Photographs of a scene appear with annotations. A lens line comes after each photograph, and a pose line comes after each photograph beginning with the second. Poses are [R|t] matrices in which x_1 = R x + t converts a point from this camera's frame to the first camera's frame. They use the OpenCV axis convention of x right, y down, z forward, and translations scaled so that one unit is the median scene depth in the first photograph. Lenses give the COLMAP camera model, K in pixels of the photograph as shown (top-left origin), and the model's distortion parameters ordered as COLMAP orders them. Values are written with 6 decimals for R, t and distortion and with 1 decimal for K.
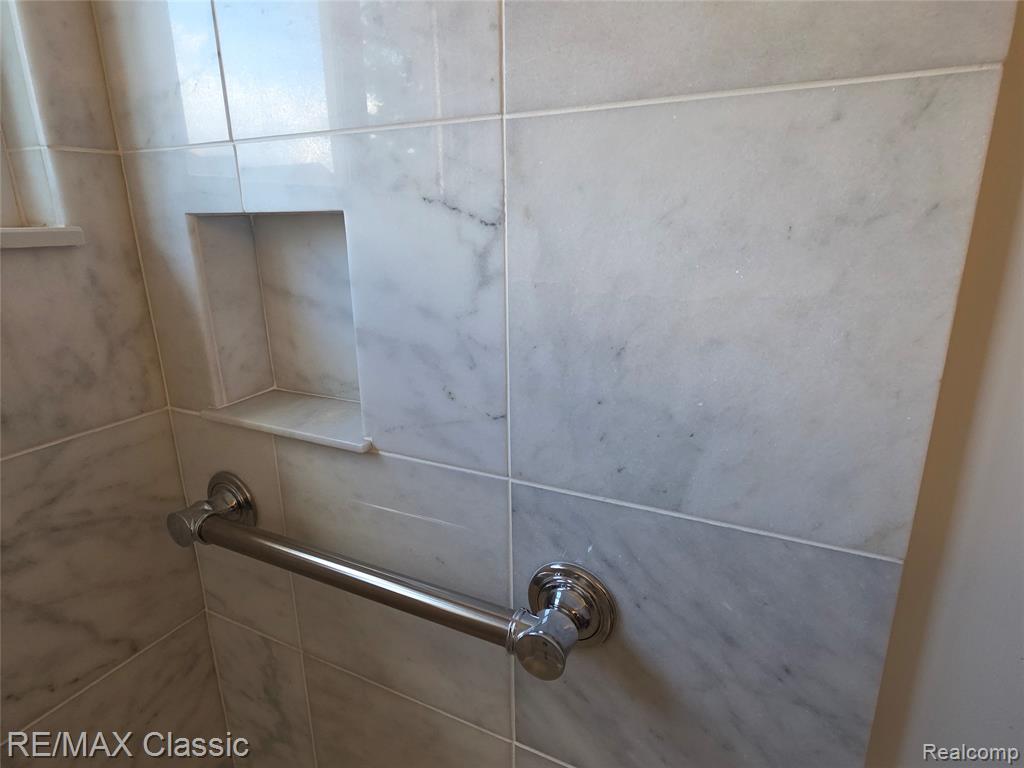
lens RADIAL K [[577.2, 0, 508.9], [0, 577.2, 386.0], [0, 0, 1]] dist [0.000573, 0.000748]
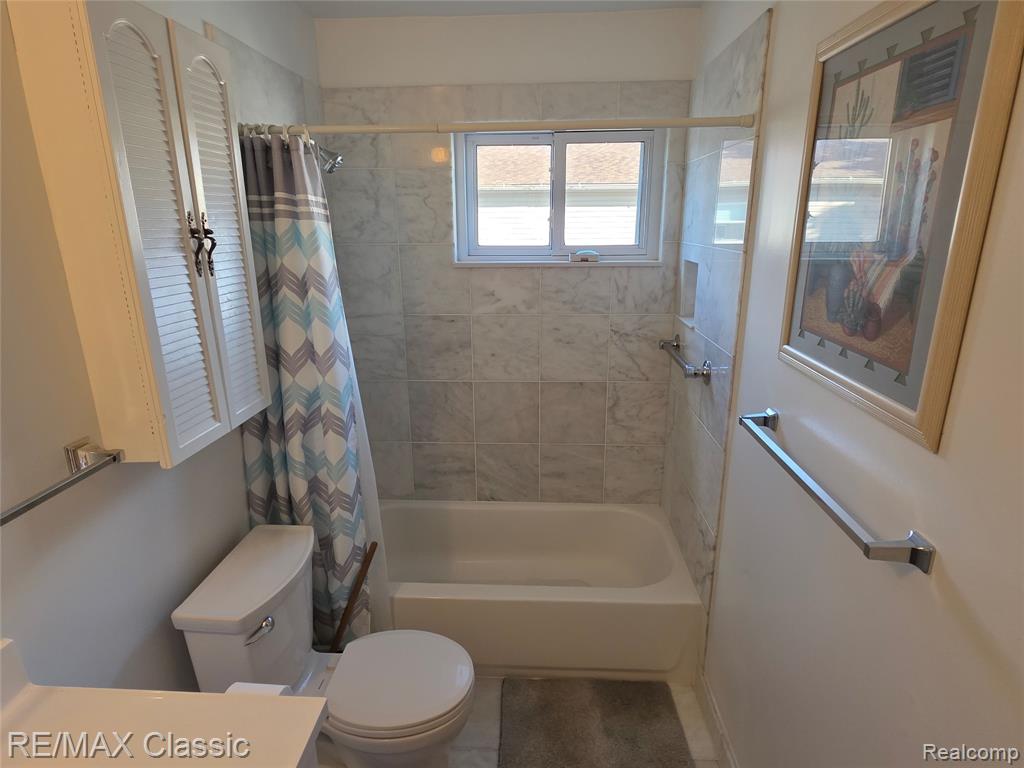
lens RADIAL K [[577.2, 0, 510.9], [0, 577.2, 382.7], [0, 0, 1]] dist [0.000573, 0.000748]
pose [[0.395770, 0.257685, -0.881456, 2.339451], [-0.254895, 0.952937, 0.164135, 0.122031], [0.882267, 0.159719, 0.442826, -1.410524]]
